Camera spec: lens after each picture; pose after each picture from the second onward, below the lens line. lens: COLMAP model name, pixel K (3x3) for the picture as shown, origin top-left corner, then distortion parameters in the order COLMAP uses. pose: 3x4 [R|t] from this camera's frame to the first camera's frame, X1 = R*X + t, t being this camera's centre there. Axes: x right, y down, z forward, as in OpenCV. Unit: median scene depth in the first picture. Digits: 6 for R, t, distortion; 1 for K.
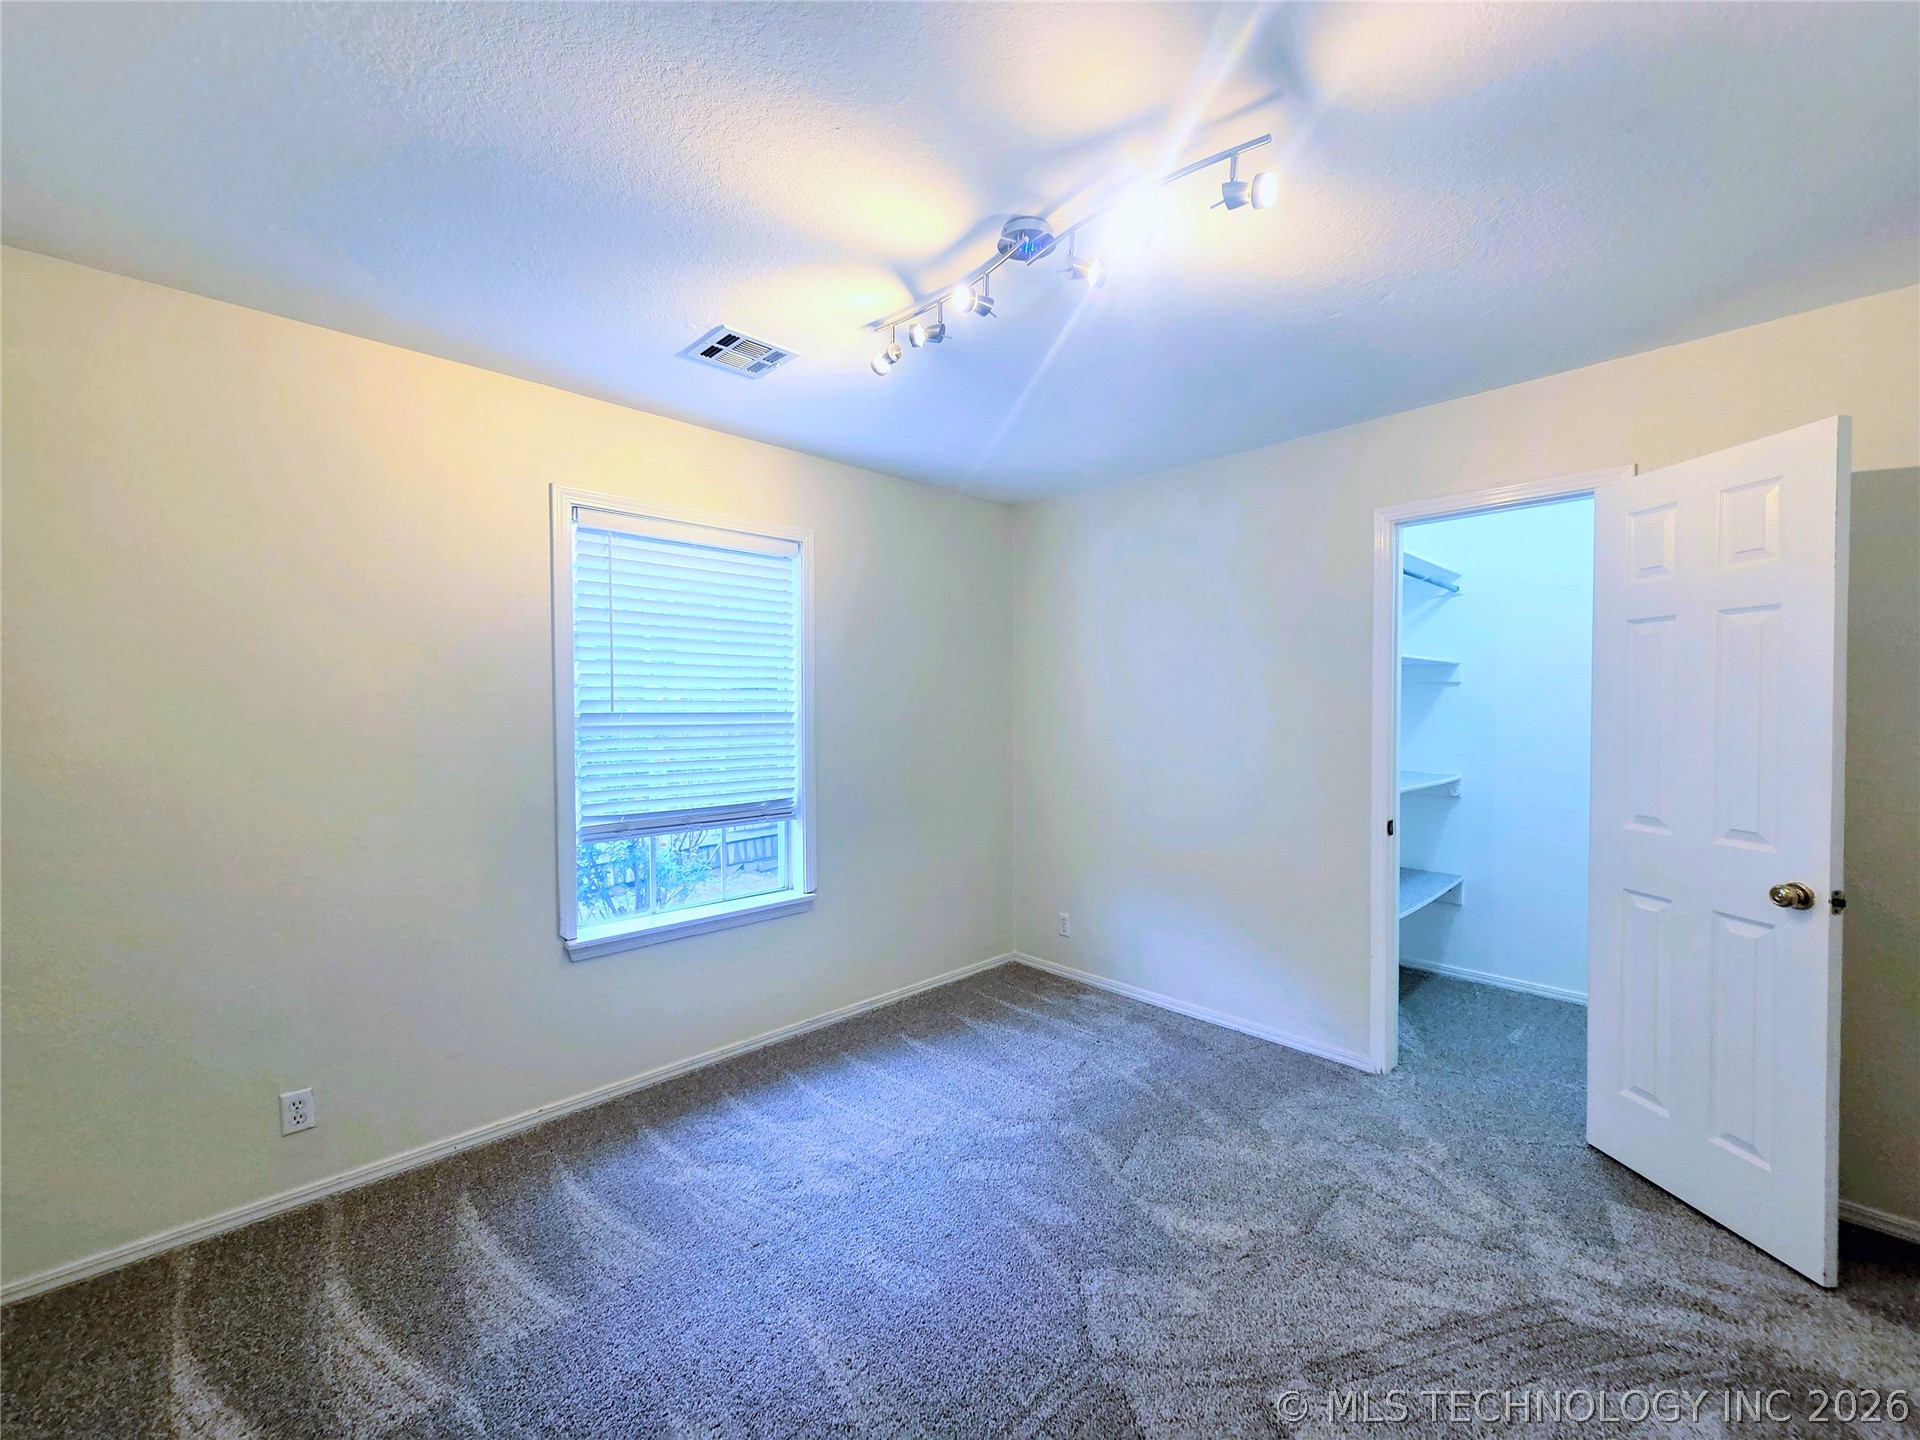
lens RADIAL K [[779.0, 0, 978.0], [0, 779.0, 708.3], [0, 0, 1]] dist [0.003623, 0.000027]
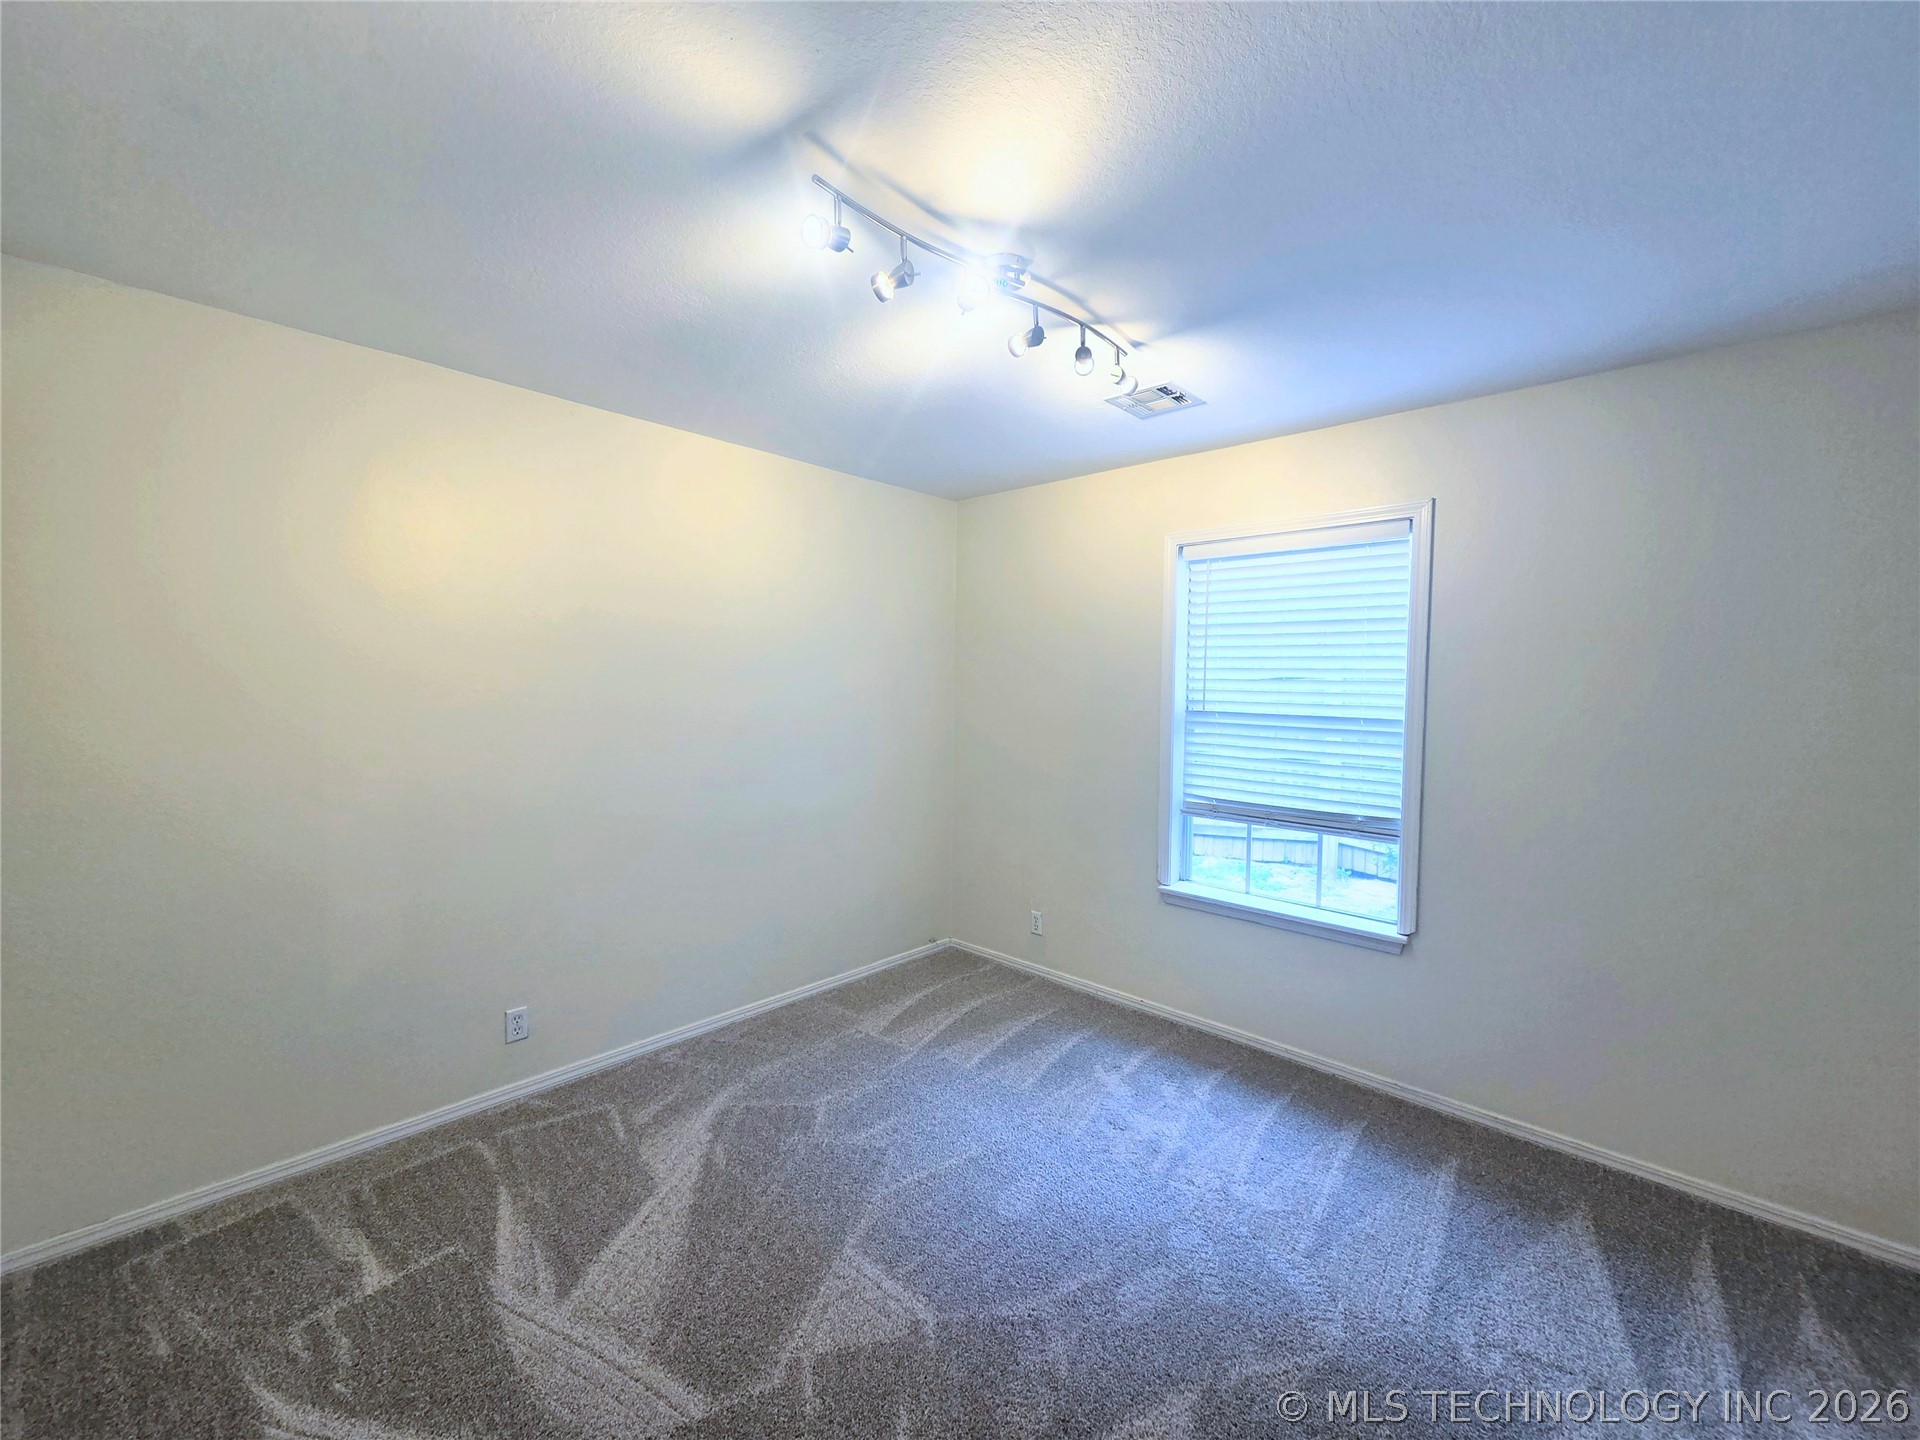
lens RADIAL K [[779.0, 0, 969.9], [0, 779.0, 714.8], [0, 0, 1]] dist [0.003623, 0.000027]
pose [[0.042530, 0.036700, -0.998421, 0.702002], [-0.023167, 0.999093, 0.035738, -0.022486], [0.998827, 0.021610, 0.043342, 0.581272]]
